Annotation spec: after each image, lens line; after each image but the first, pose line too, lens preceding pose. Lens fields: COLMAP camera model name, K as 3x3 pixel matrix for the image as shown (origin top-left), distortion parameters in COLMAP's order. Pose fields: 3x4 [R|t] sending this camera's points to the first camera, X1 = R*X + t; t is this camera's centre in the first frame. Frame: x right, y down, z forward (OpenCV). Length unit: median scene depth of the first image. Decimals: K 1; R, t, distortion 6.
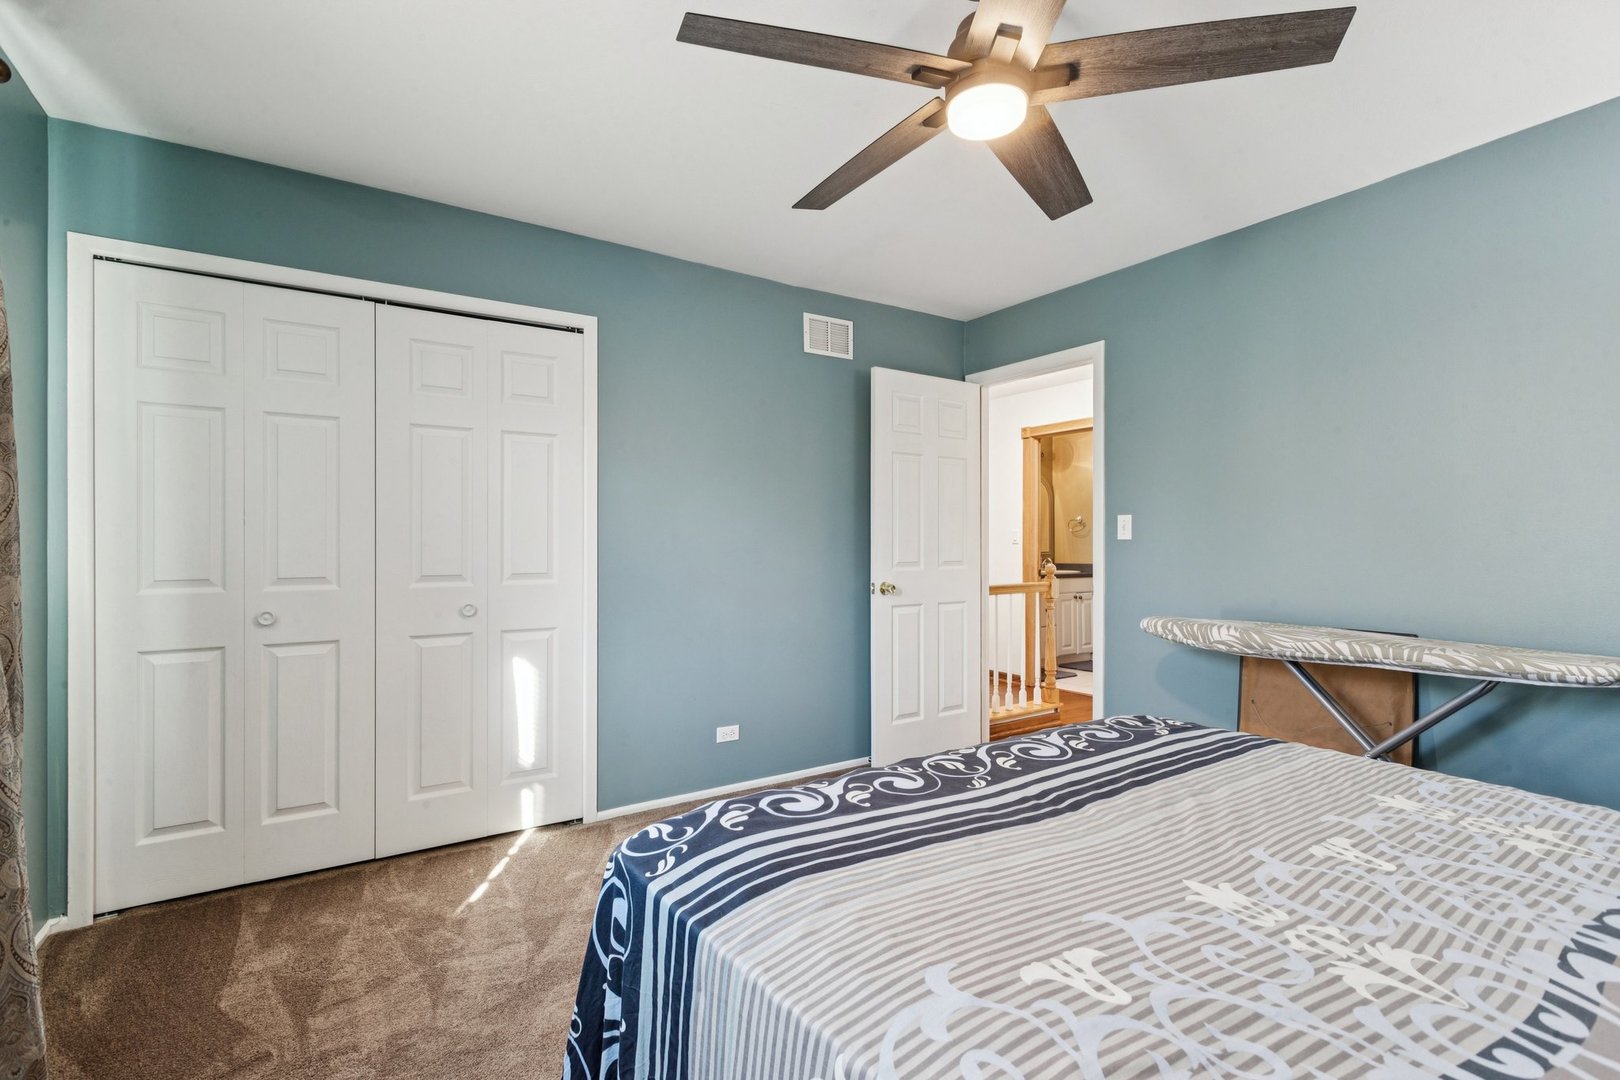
lens RADIAL K [[740.1, 0, 810.6], [0, 740.1, 543.0], [0, 0, 1]] dist [0.004100, -0.000303]
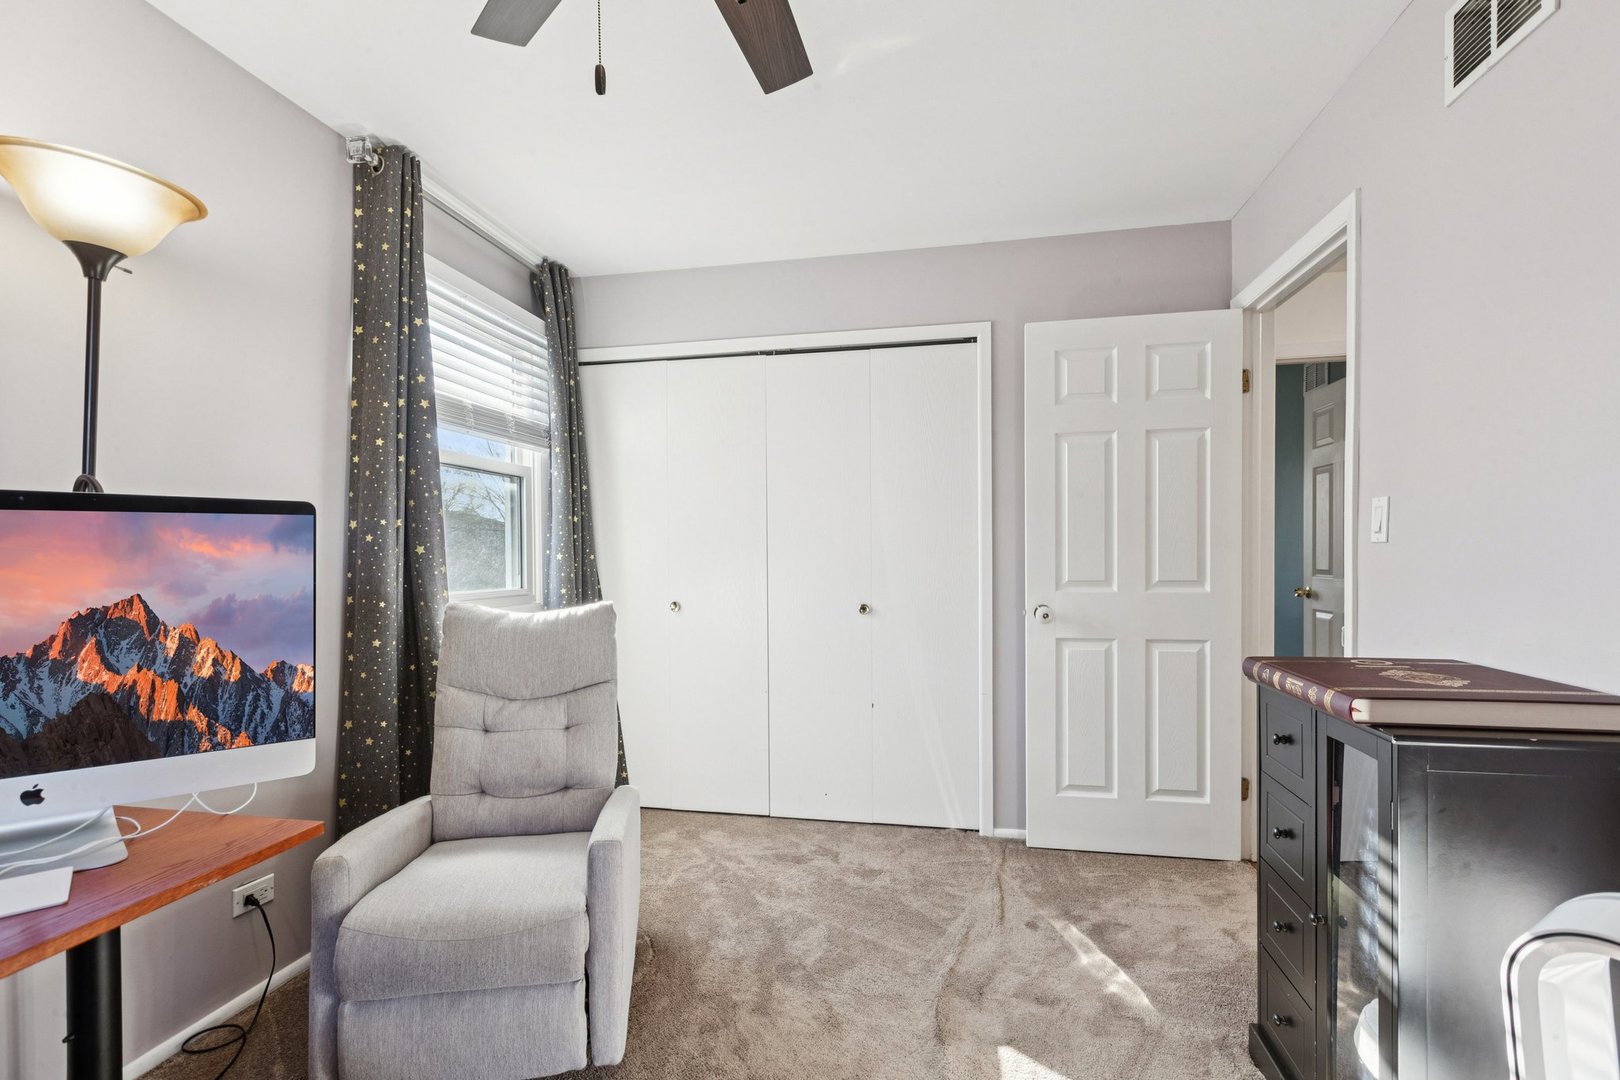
lens RADIAL K [[740.1, 0, 811.2], [0, 740.1, 547.4], [0, 0, 1]] dist [0.004100, -0.000303]
pose [[0.730806, -0.008443, -0.682533, 0.360749], [0.005825, 0.999964, -0.006133, -0.005336], [0.682561, 0.000506, 0.730829, 0.218818]]
